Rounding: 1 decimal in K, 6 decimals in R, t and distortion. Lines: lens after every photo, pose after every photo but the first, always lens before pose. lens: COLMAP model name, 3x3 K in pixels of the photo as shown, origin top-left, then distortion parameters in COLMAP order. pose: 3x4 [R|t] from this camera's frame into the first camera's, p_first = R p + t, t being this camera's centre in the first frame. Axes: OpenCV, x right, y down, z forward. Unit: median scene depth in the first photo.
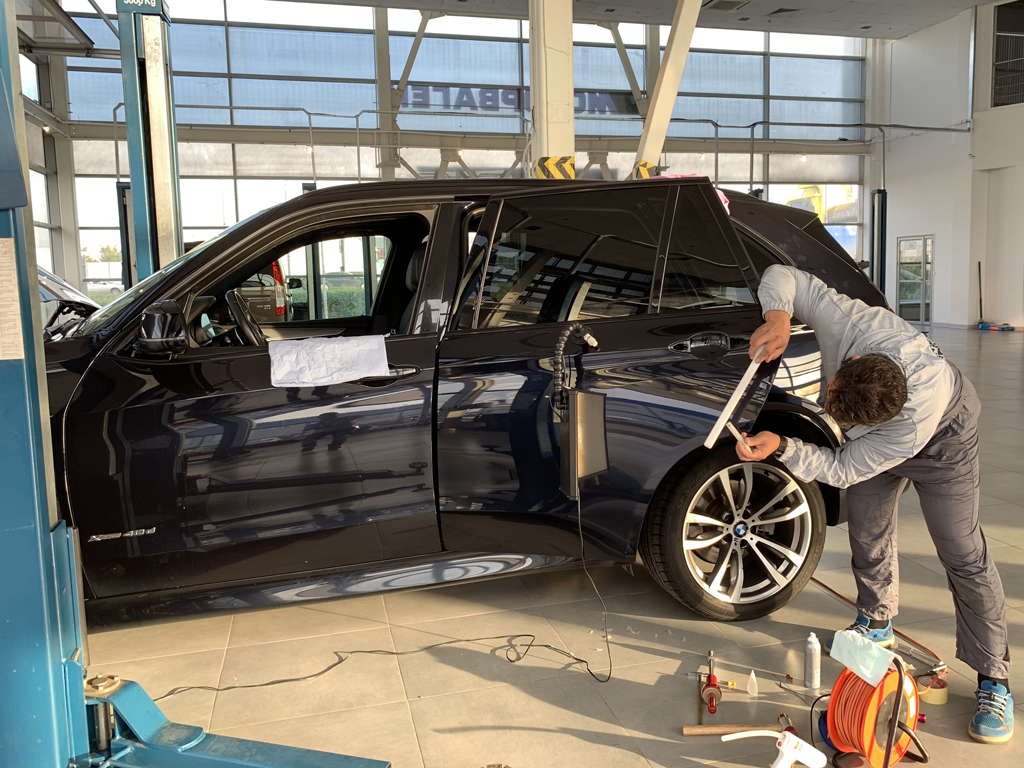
lens RADIAL K [[835.6, 0, 514.2], [0, 835.6, 364.9], [0, 0, 1]] dist [0.011735, 0.000218]
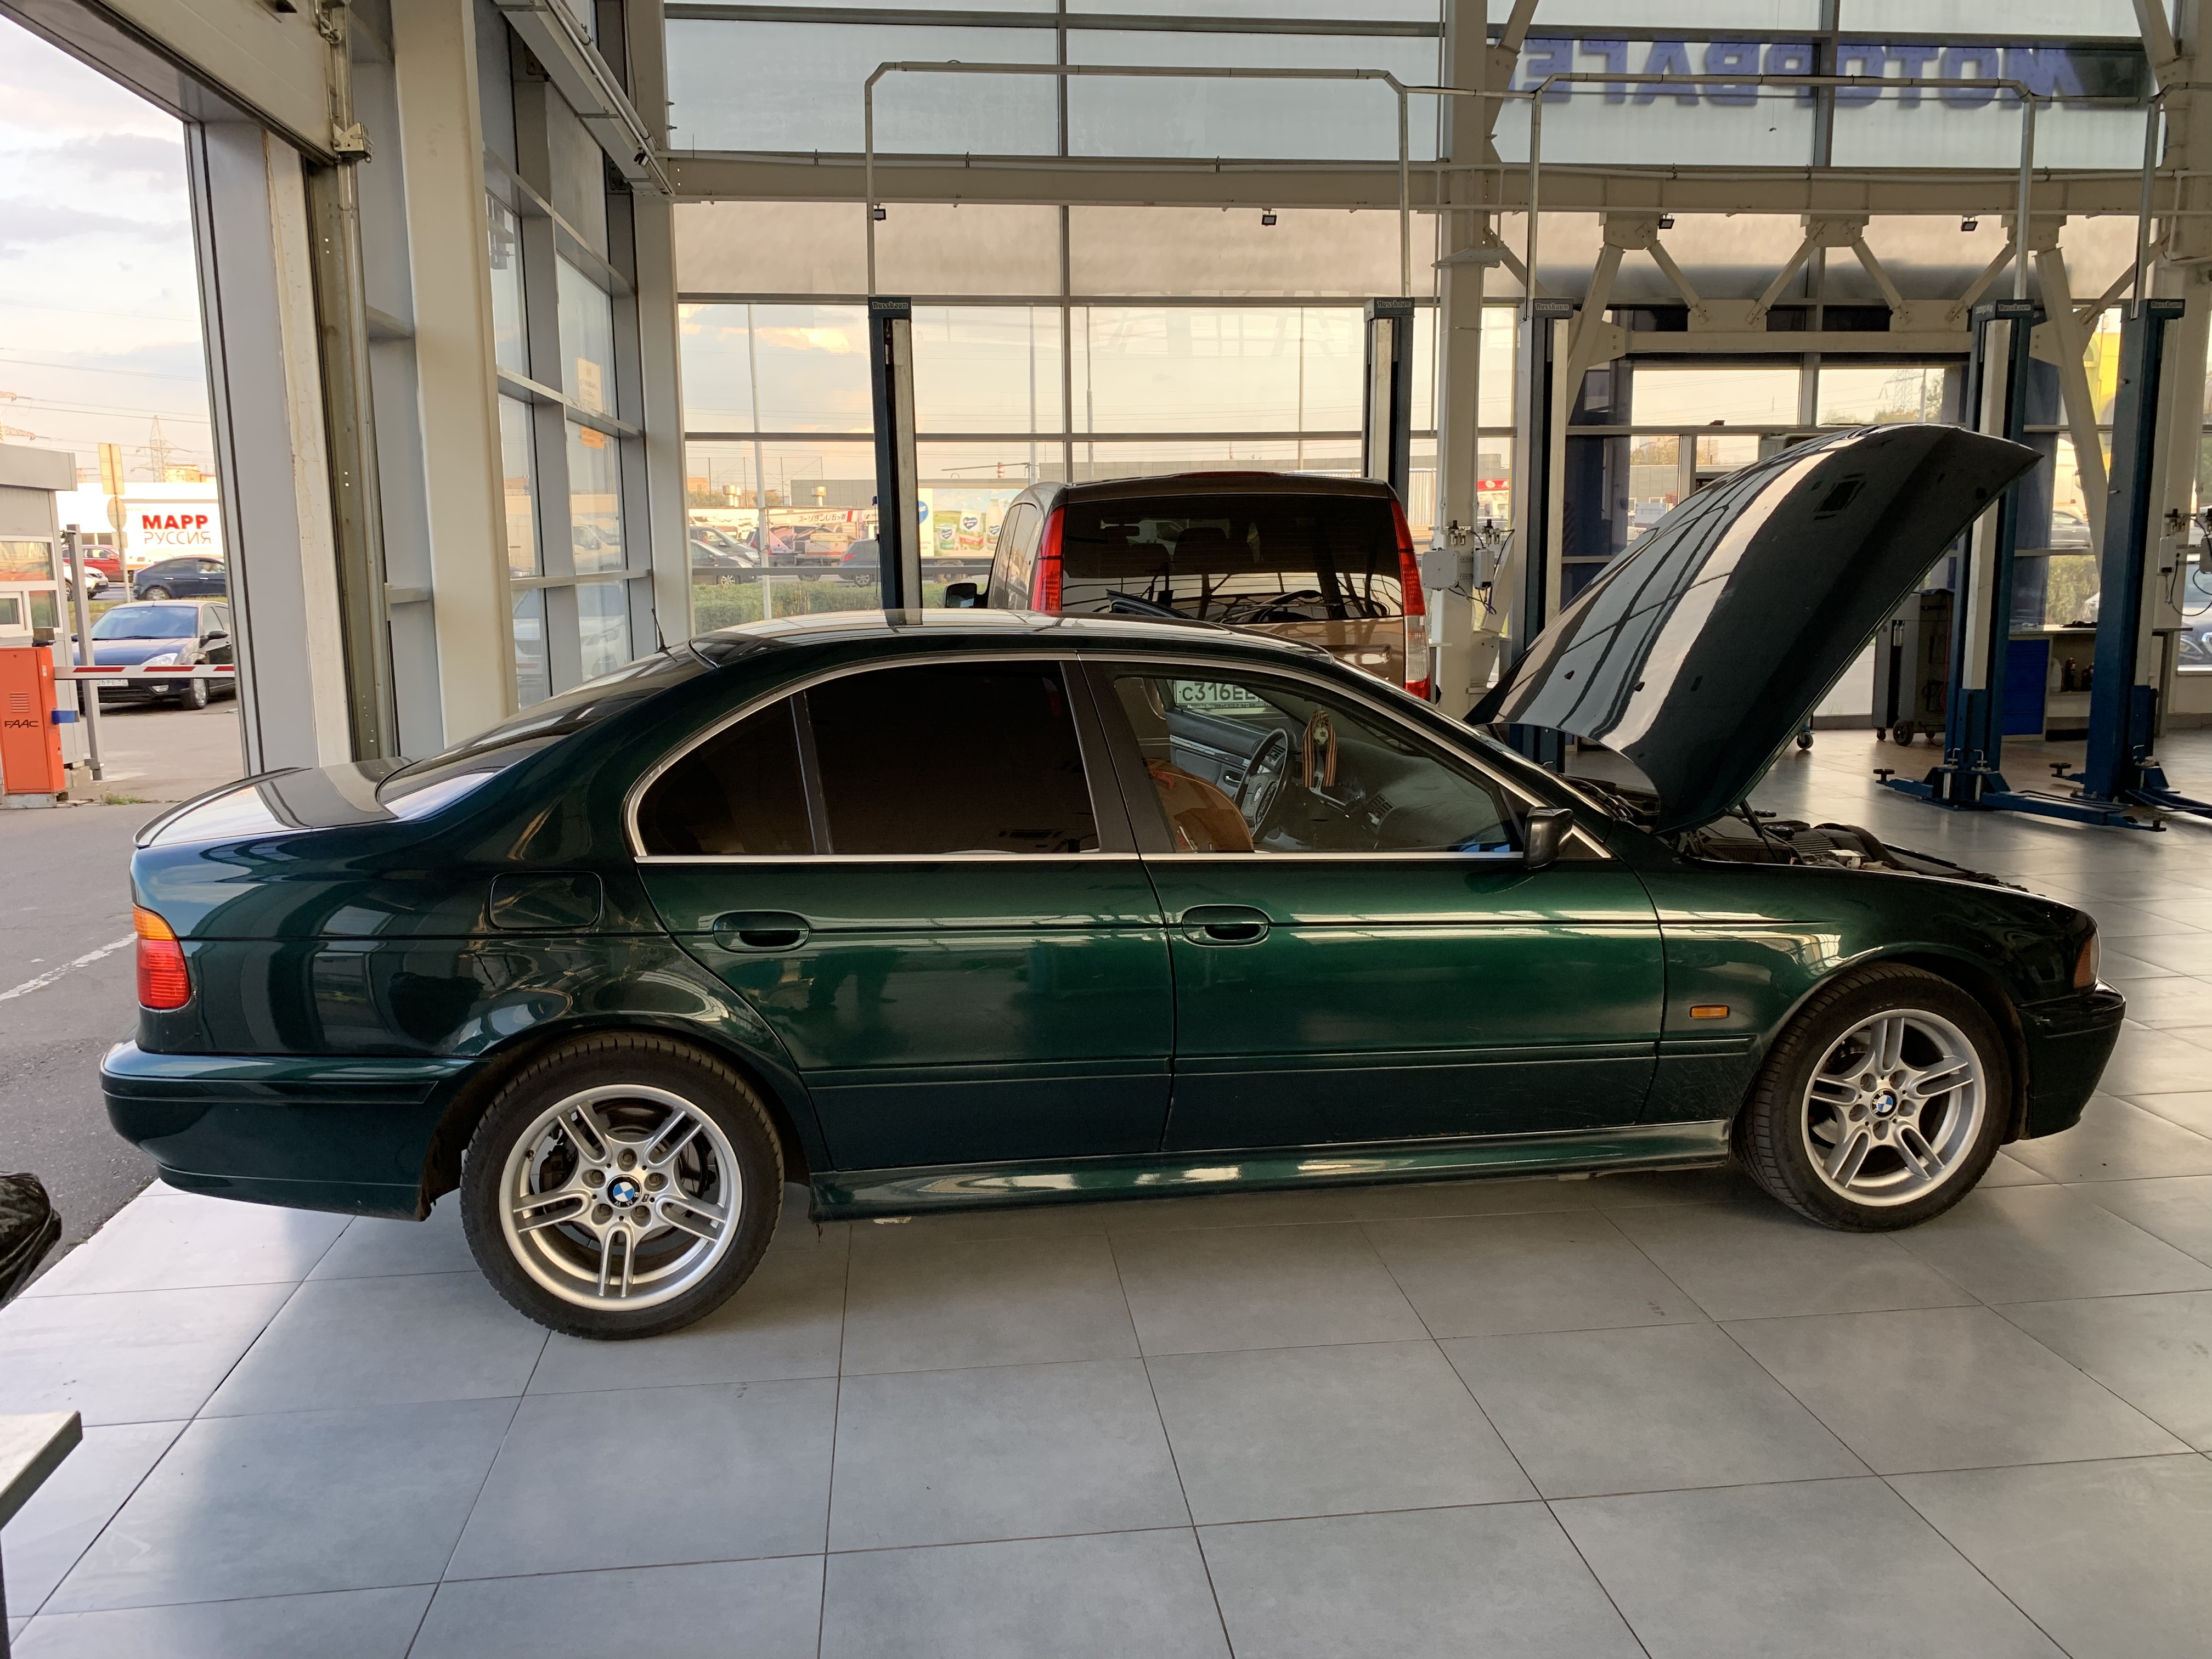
lens RADIAL K [[1687.6, 0, 1101.2], [0, 1687.6, 834.6], [0, 0, 1]] dist [0.028991, -0.022690]
pose [[0.989124, 0.034272, -0.143037, -0.457891], [-0.024060, 0.997076, 0.072528, -0.088043], [0.145105, -0.068298, 0.987056, 0.524197]]
